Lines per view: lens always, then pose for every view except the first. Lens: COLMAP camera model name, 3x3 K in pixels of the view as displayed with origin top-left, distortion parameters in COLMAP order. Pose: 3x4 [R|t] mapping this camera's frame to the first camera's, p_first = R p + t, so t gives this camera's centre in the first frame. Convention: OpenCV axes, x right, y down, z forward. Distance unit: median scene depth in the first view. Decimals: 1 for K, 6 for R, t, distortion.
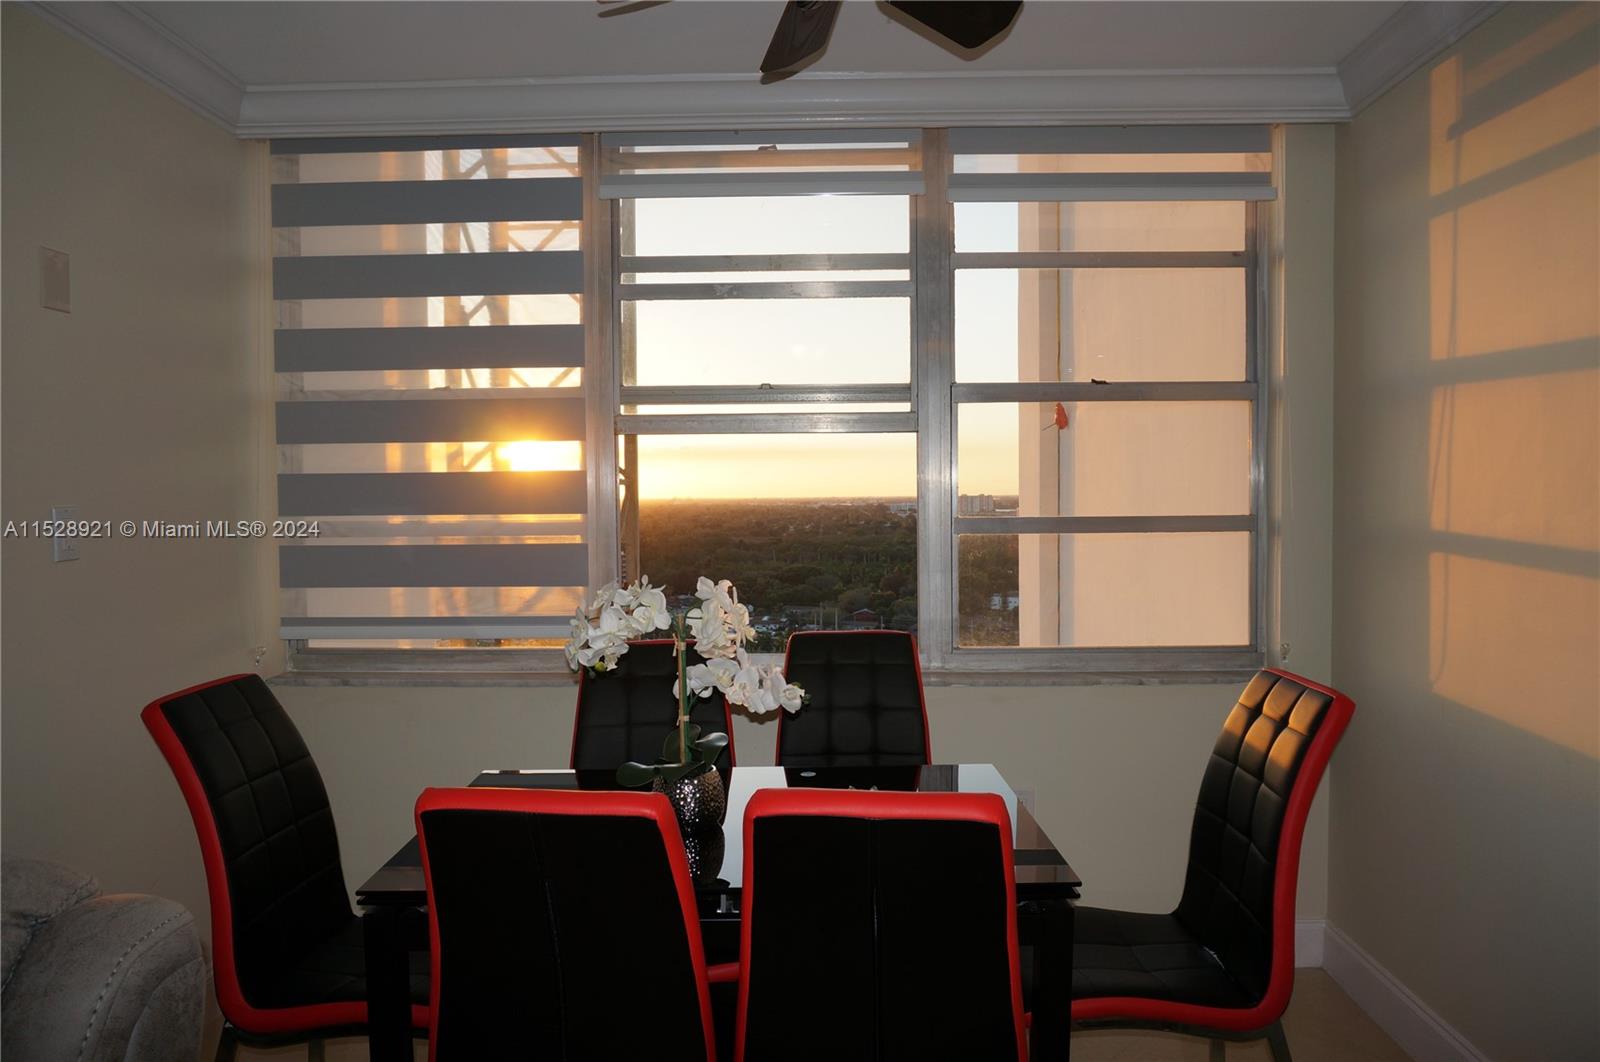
lens RADIAL K [[1061.9, 0, 798.4], [0, 1061.9, 537.2], [0, 0, 1]] dist [-0.048882, 0.027453]
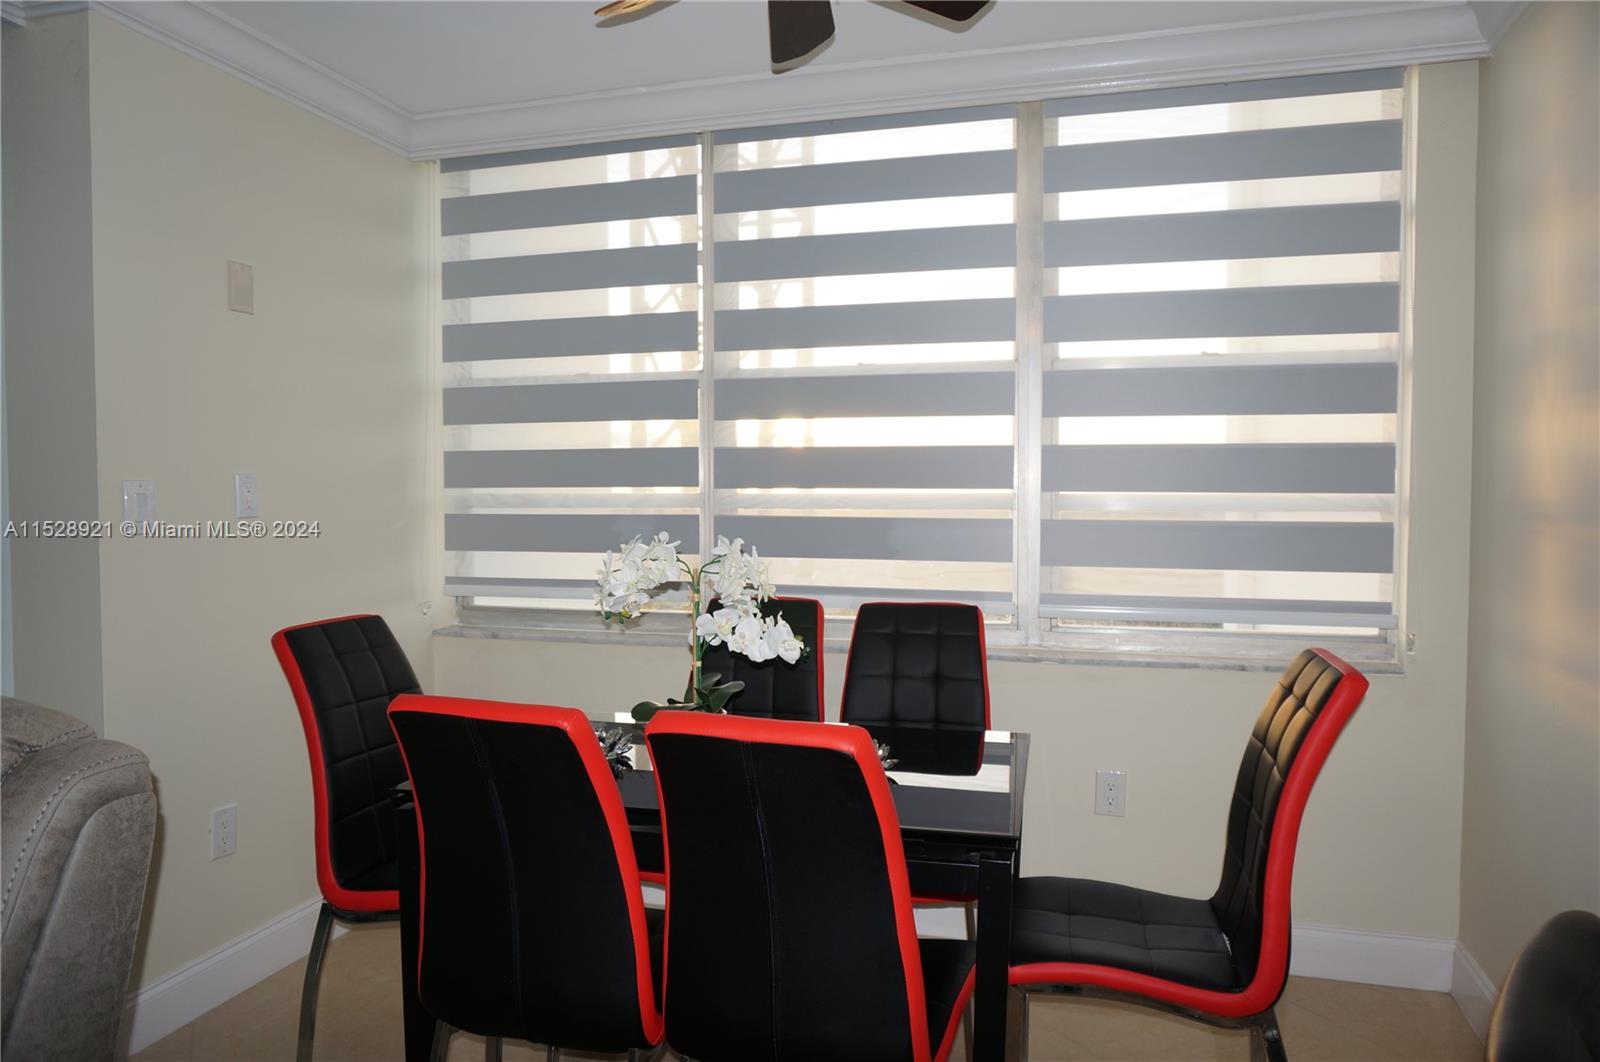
lens RADIAL K [[1061.9, 0, 796.8], [0, 1061.9, 535.0], [0, 0, 1]] dist [-0.048882, 0.027453]
pose [[0.967229, 0.017302, -0.253314, 0.185736], [-0.016830, 0.999850, 0.004030, 0.022128], [0.253345, 0.000365, 0.967376, -0.019245]]
